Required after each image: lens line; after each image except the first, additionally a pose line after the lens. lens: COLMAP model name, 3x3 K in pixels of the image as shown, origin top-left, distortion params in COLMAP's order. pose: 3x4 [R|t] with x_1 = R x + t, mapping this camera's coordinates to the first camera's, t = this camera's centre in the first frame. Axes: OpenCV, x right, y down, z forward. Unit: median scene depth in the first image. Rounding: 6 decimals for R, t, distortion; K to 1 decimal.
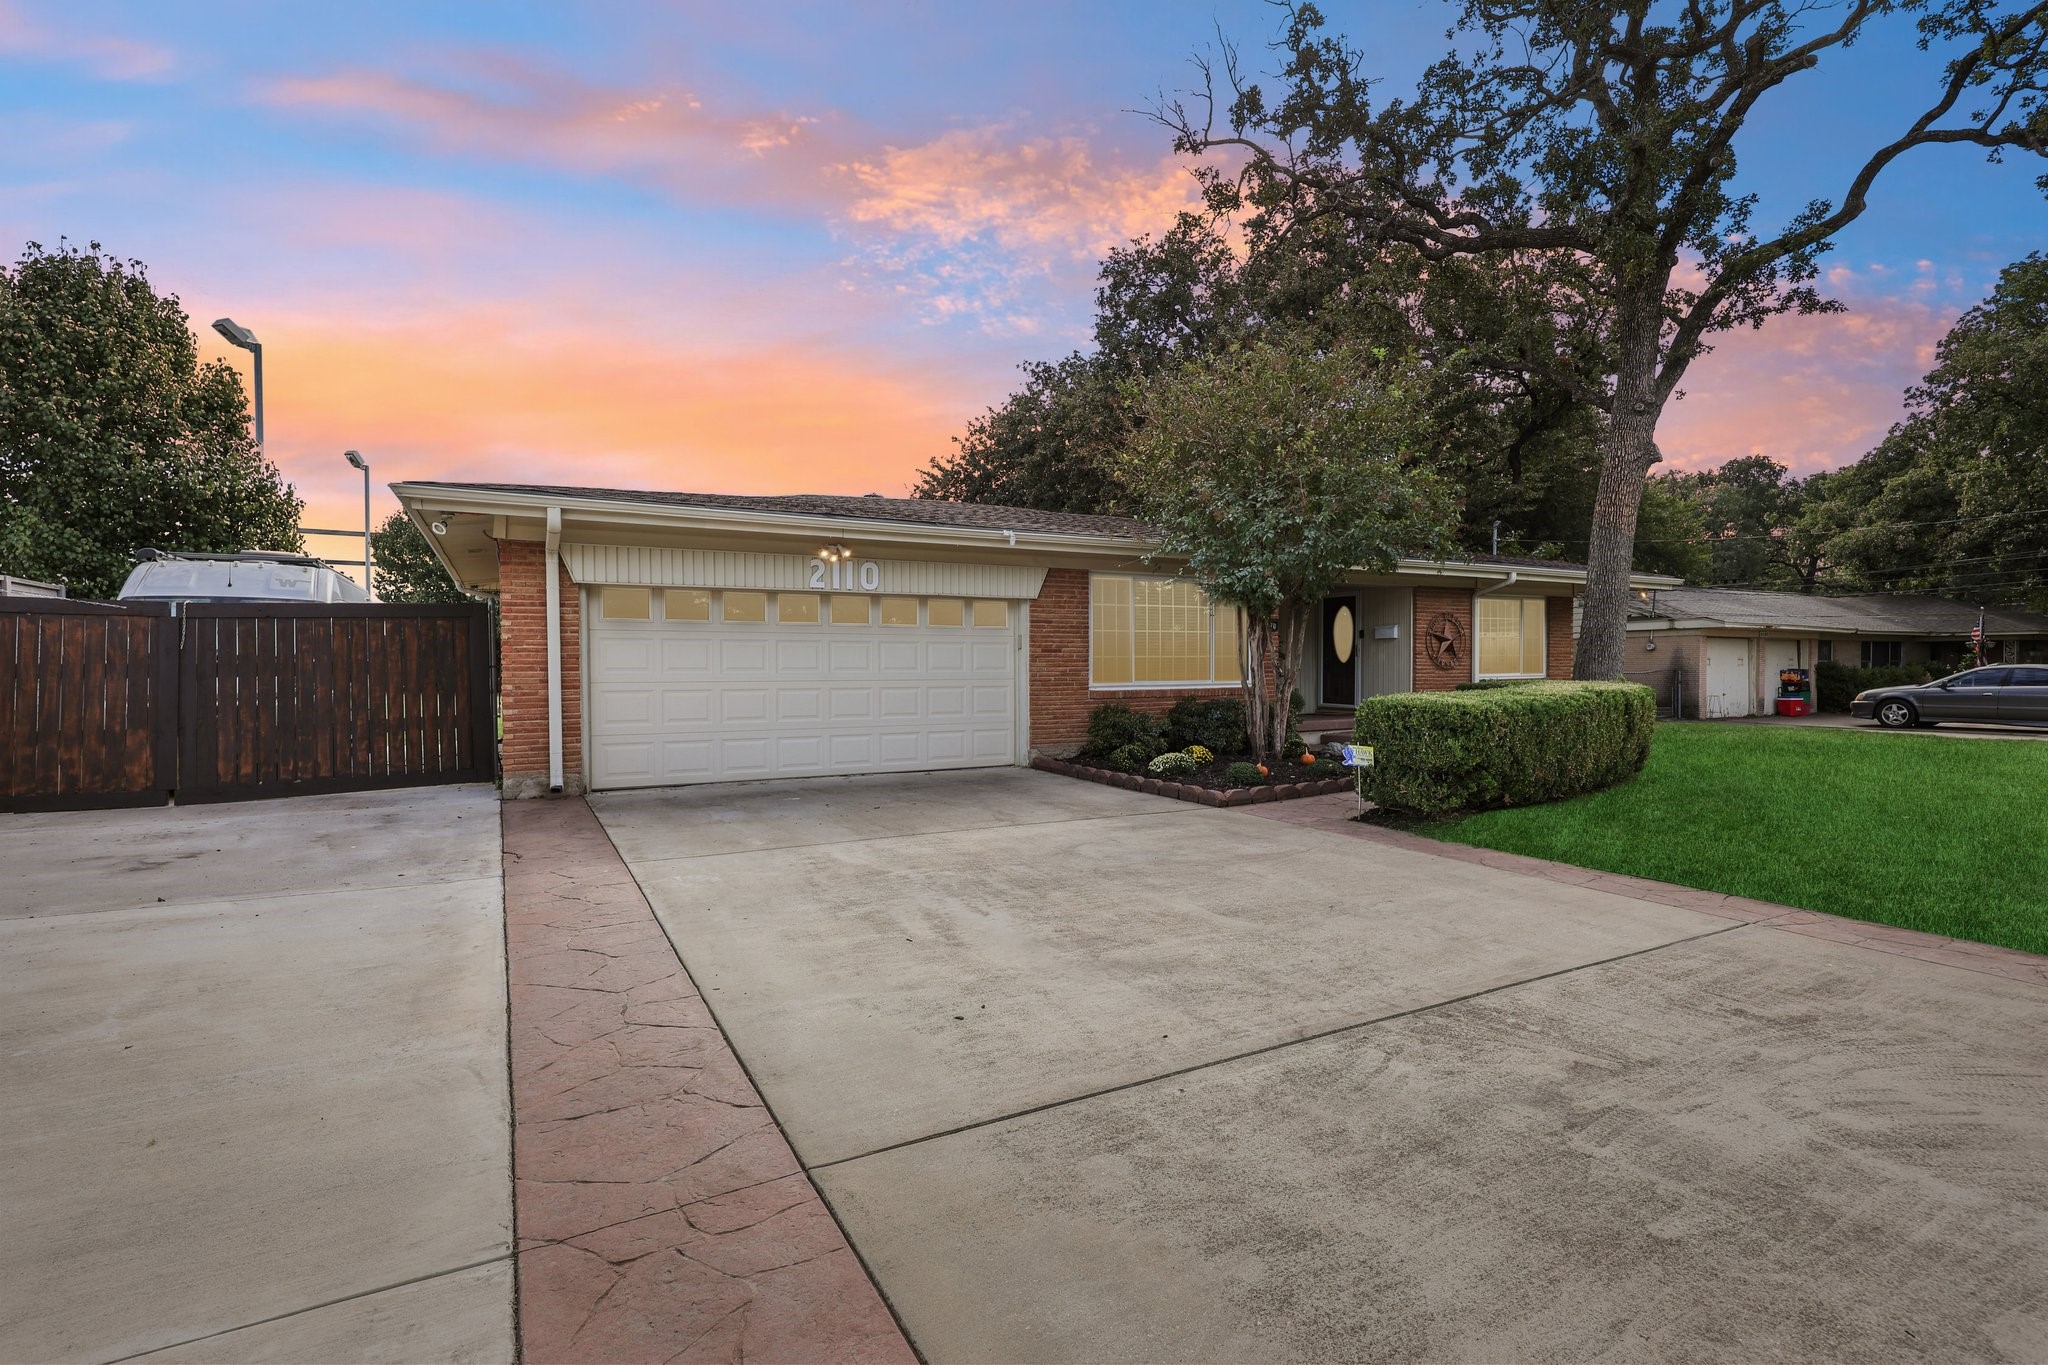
lens RADIAL K [[987.8, 0, 1021.5], [0, 987.8, 678.2], [0, 0, 1]] dist [0.002236, 0.000320]
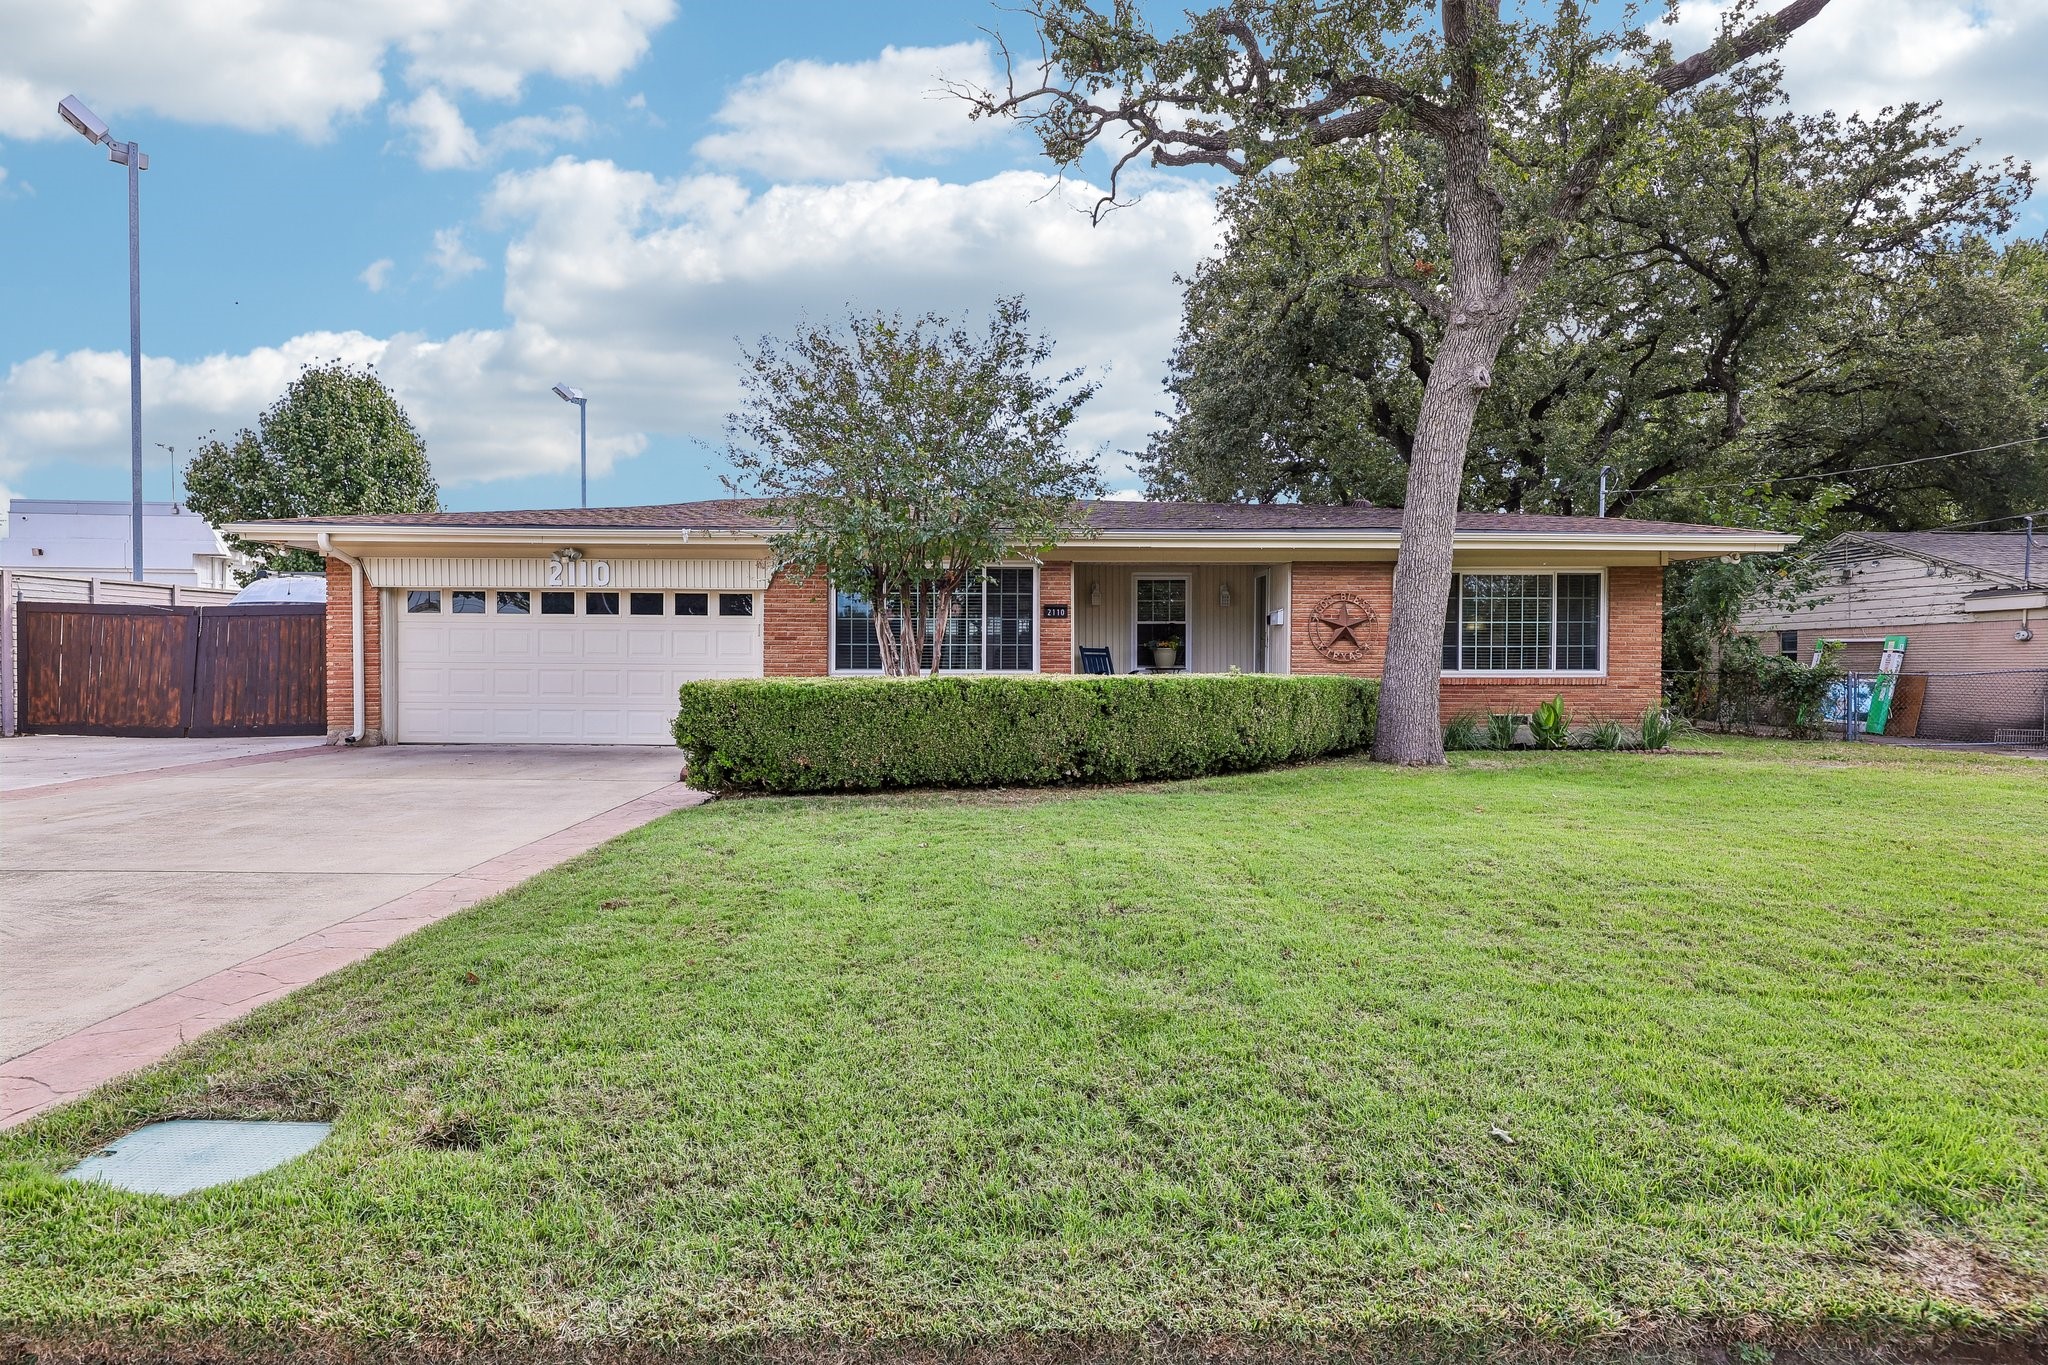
lens RADIAL K [[1091.8, 0, 1021.5], [0, 1091.8, 684.0], [0, 0, 1]] dist [0.004773, 0.000490]
pose [[0.876279, 0.017590, -0.481483, 0.812392], [-0.014559, 0.999844, 0.010031, 0.005884], [0.481584, -0.001780, 0.876398, 0.093936]]
